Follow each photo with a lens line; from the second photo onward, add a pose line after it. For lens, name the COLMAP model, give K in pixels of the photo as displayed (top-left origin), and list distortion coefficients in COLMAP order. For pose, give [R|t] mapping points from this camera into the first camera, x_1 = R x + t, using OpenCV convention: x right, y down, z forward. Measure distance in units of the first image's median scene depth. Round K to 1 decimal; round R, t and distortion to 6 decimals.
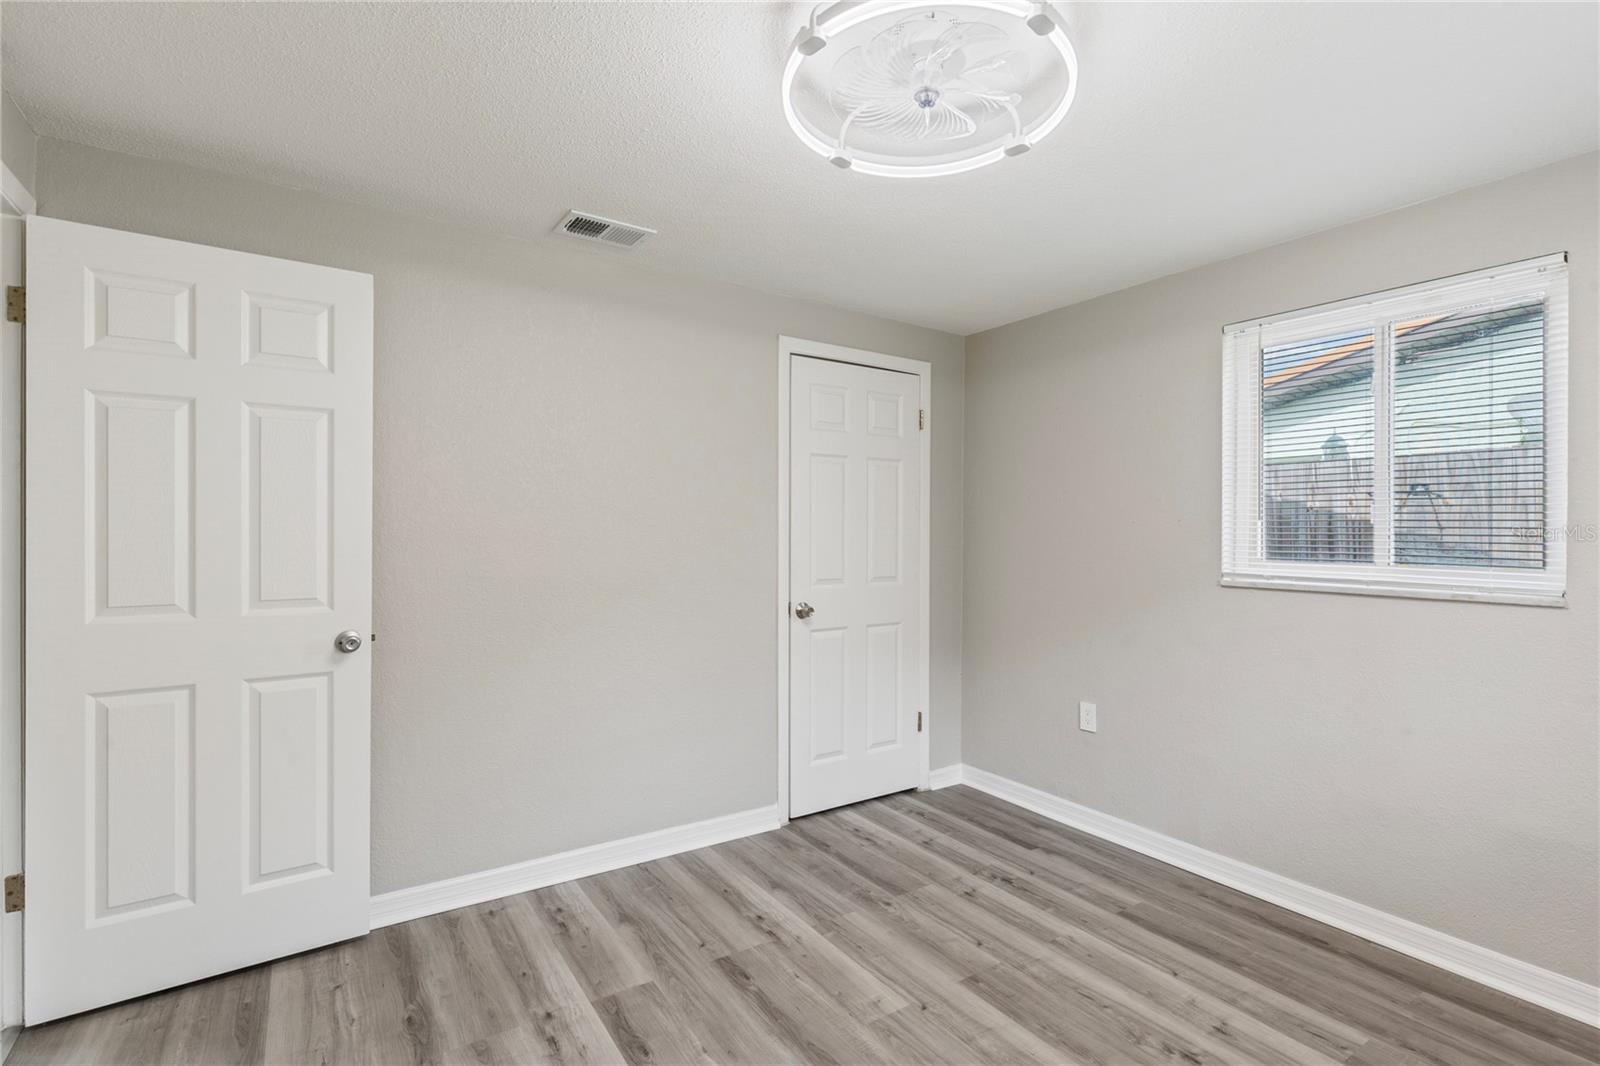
lens RADIAL K [[768.7, 0, 793.0], [0, 768.7, 531.0], [0, 0, 1]] dist [0.001719, -0.000043]
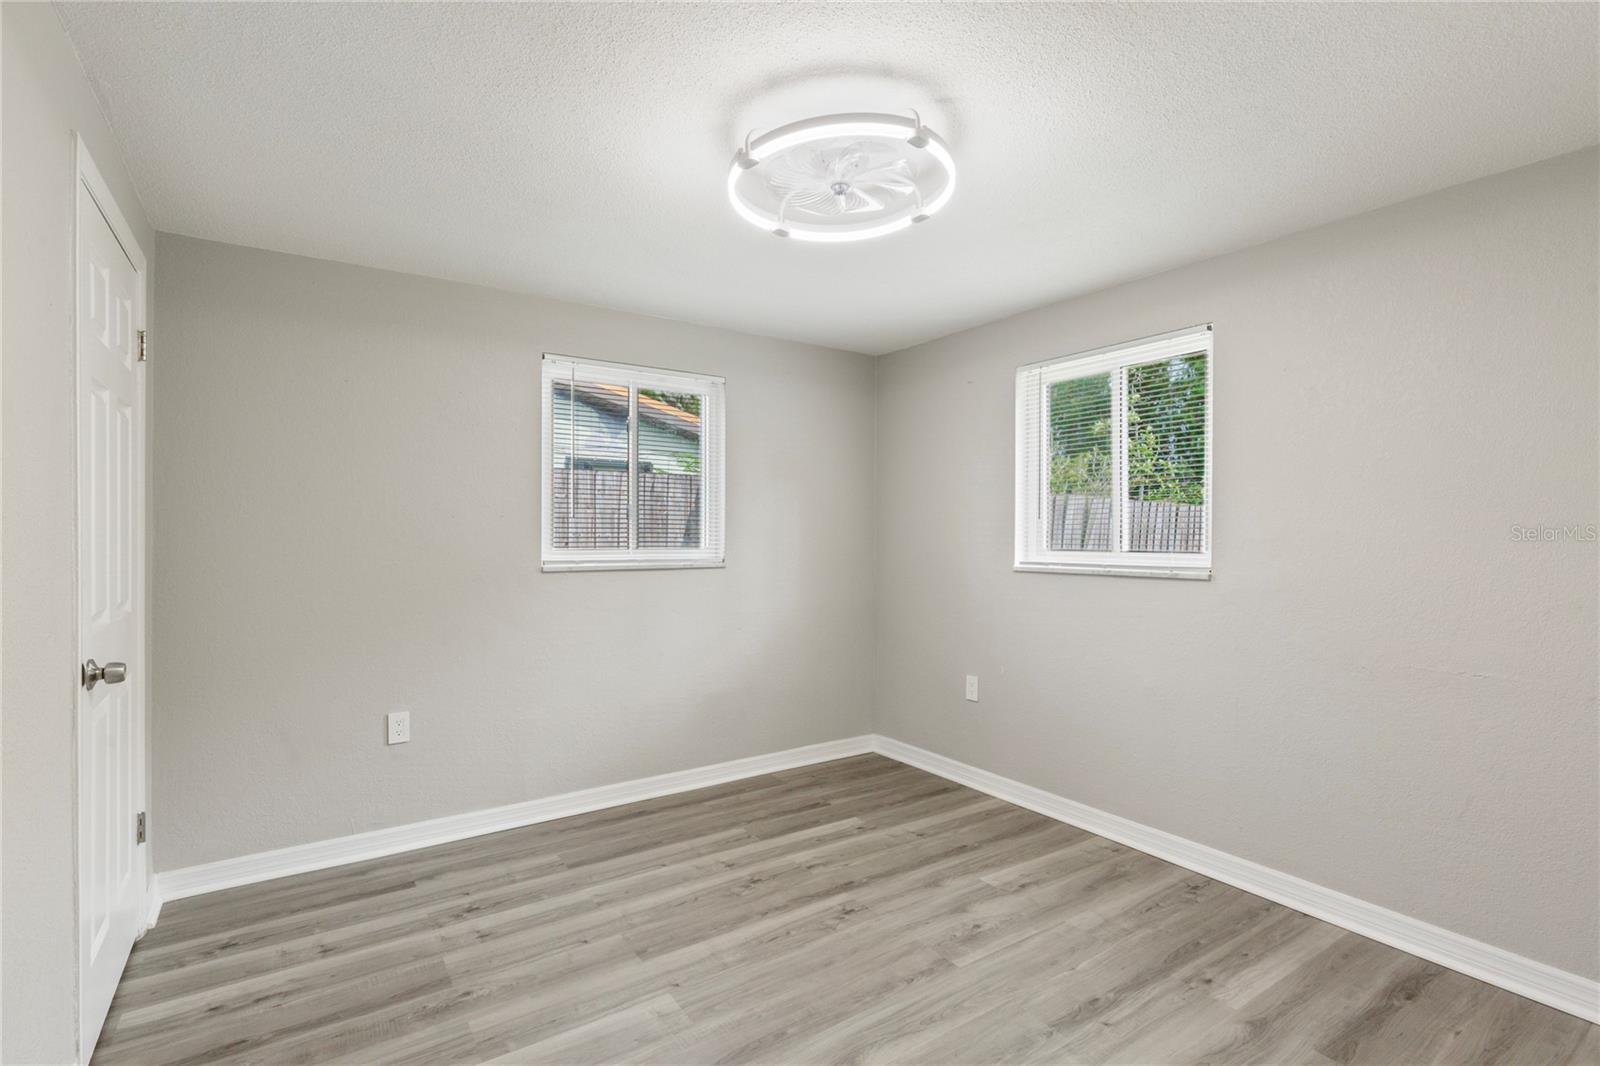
lens RADIAL K [[768.7, 0, 809.0], [0, 768.7, 542.3], [0, 0, 1]] dist [0.001719, -0.000043]
pose [[-0.040461, -0.022984, 0.998917, -0.732430], [-0.004714, 0.999729, 0.022812, -0.003814], [-0.999170, -0.003786, -0.040558, 0.733284]]
